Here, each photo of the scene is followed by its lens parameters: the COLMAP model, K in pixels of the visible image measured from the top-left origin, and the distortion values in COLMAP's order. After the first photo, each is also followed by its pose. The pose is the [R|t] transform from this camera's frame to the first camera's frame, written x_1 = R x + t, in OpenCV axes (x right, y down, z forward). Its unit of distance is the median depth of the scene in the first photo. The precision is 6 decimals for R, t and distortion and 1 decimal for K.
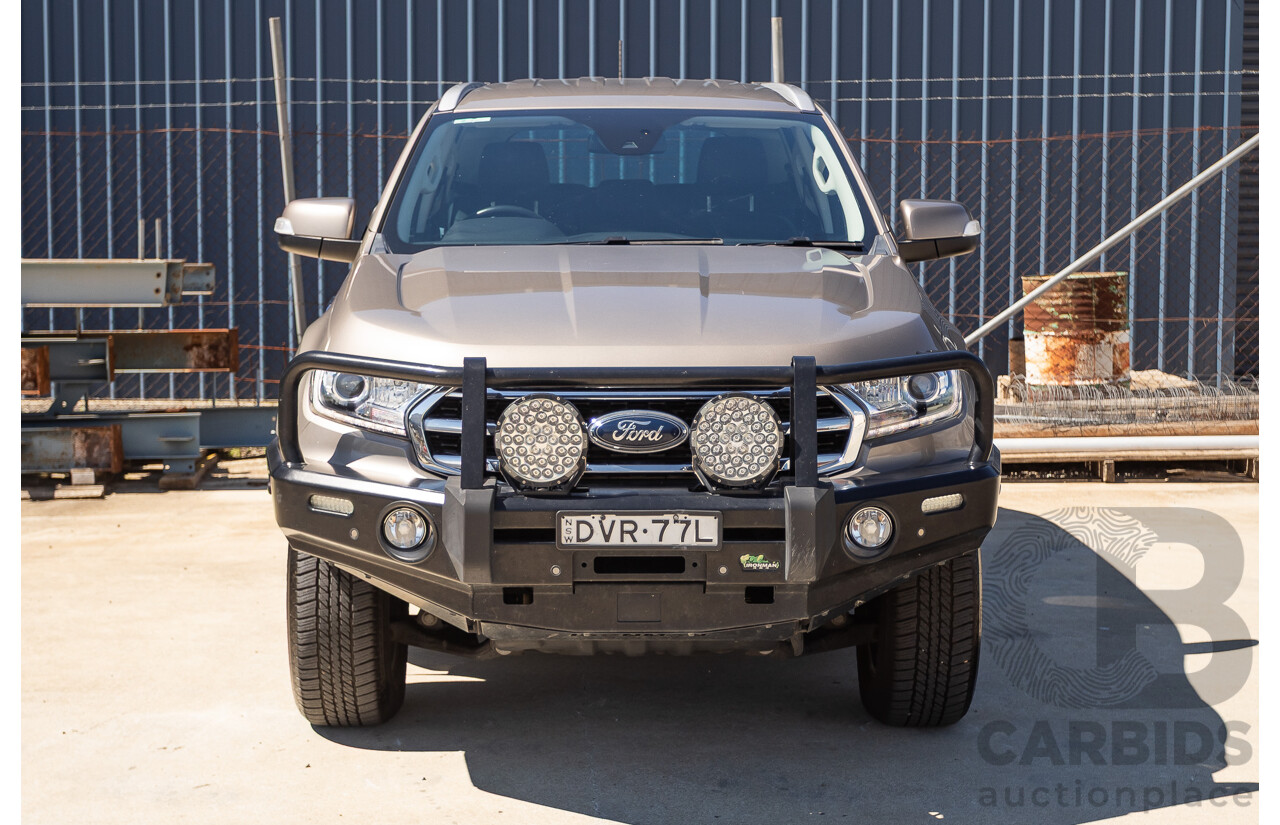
lens RADIAL K [[2044.9, 0, 635.9], [0, 2044.9, 416.0], [0, 0, 1]] dist [-0.015917, 0.000000]
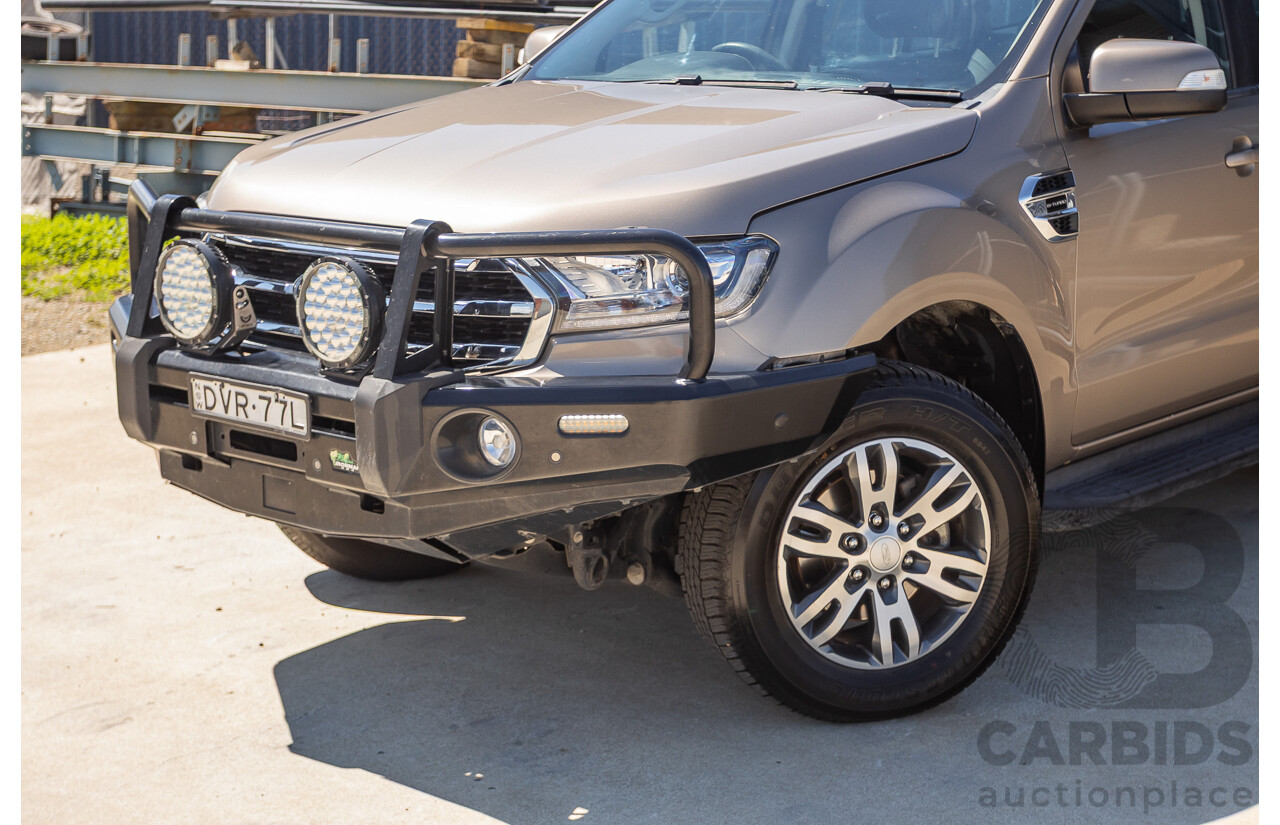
lens RADIAL K [[2044.9, 0, 627.8], [0, 2044.9, 409.4], [0, 0, 1]] dist [-0.015917, 0.000000]
pose [[0.745483, 0.127182, -0.654278, 0.663447], [-0.083462, 0.991712, 0.097677, -0.039086], [0.661279, -0.018209, 0.749919, 0.436635]]
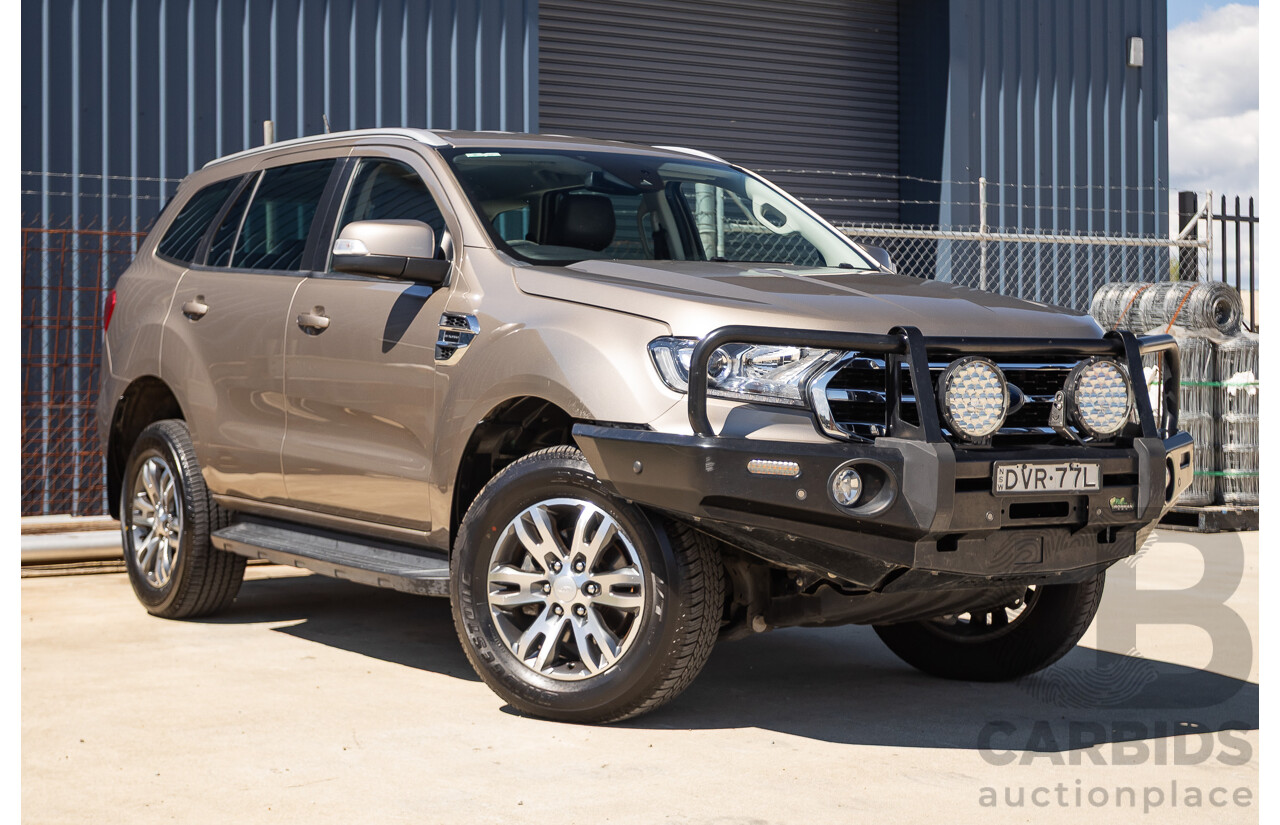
lens RADIAL K [[2044.9, 0, 611.2], [0, 2044.9, 381.5], [0, 0, 1]] dist [-0.015917, 0.000000]
pose [[0.860757, -0.000109, 0.509016, -0.751735], [0.053829, 0.994412, -0.090814, 0.089072], [-0.506162, 0.105569, 0.855953, 0.142093]]
